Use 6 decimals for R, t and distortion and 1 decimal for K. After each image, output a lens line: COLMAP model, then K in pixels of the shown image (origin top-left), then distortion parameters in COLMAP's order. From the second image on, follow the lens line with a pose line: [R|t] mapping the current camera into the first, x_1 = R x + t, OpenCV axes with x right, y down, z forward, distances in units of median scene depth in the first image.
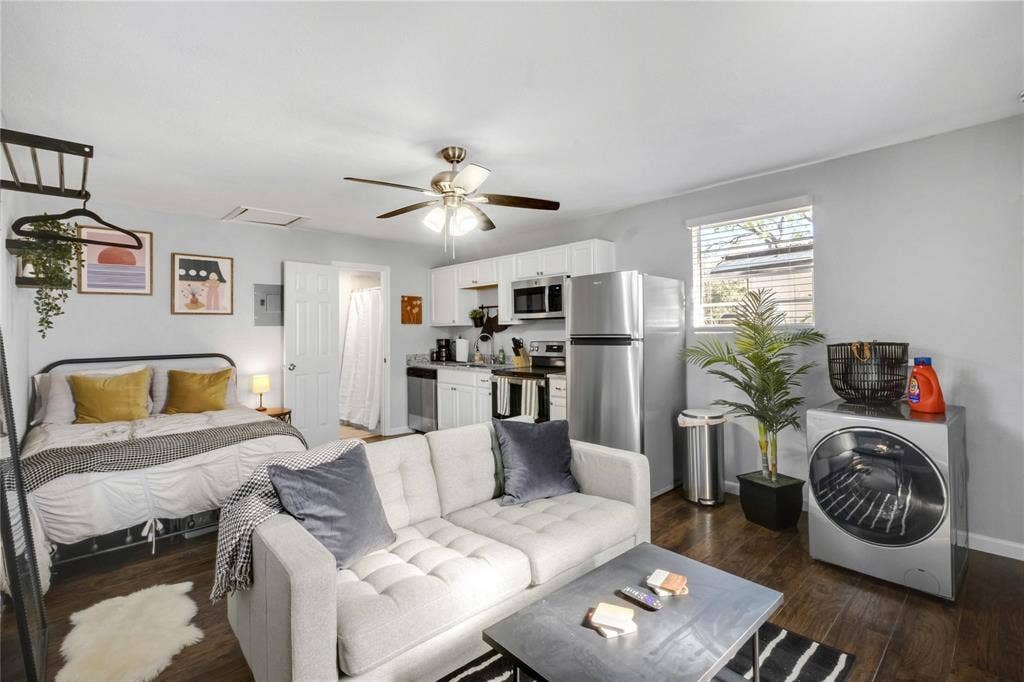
lens RADIAL K [[479.3, 0, 511.5], [0, 479.3, 336.2], [0, 0, 1]] dist [-0.002321, 0.000160]
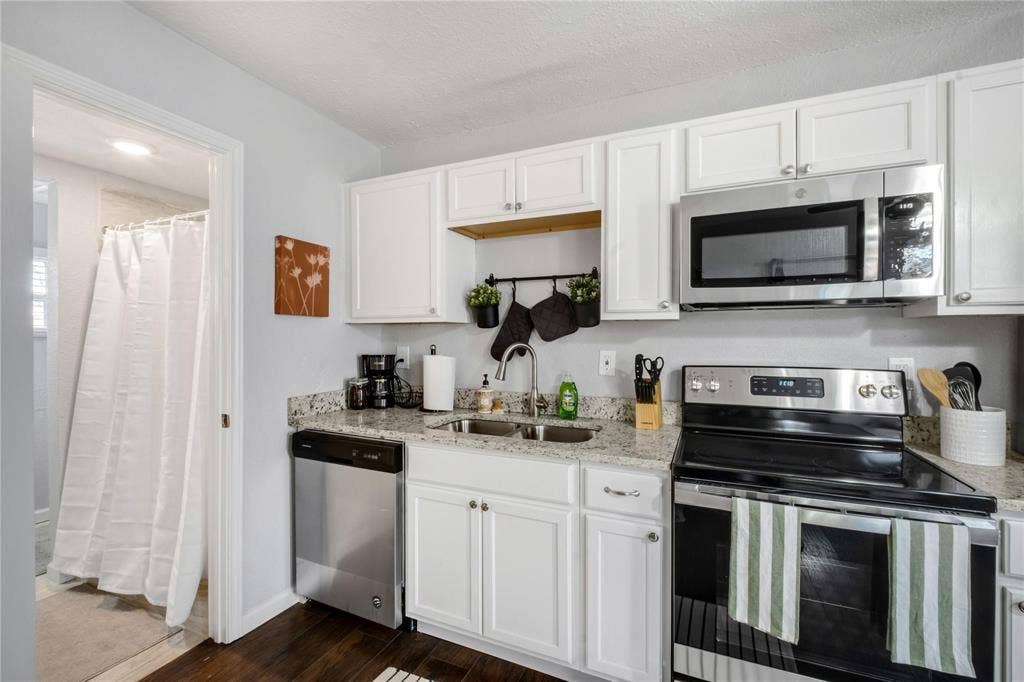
lens RADIAL K [[450.3, 0, 507.1], [0, 450.3, 346.7], [0, 0, 1]] dist [-0.001177, -0.000073]
pose [[0.921462, 0.002094, 0.388463, -0.203013], [-0.006356, 0.999933, 0.009686, -0.005788], [-0.388417, -0.011394, 0.921413, 0.627603]]
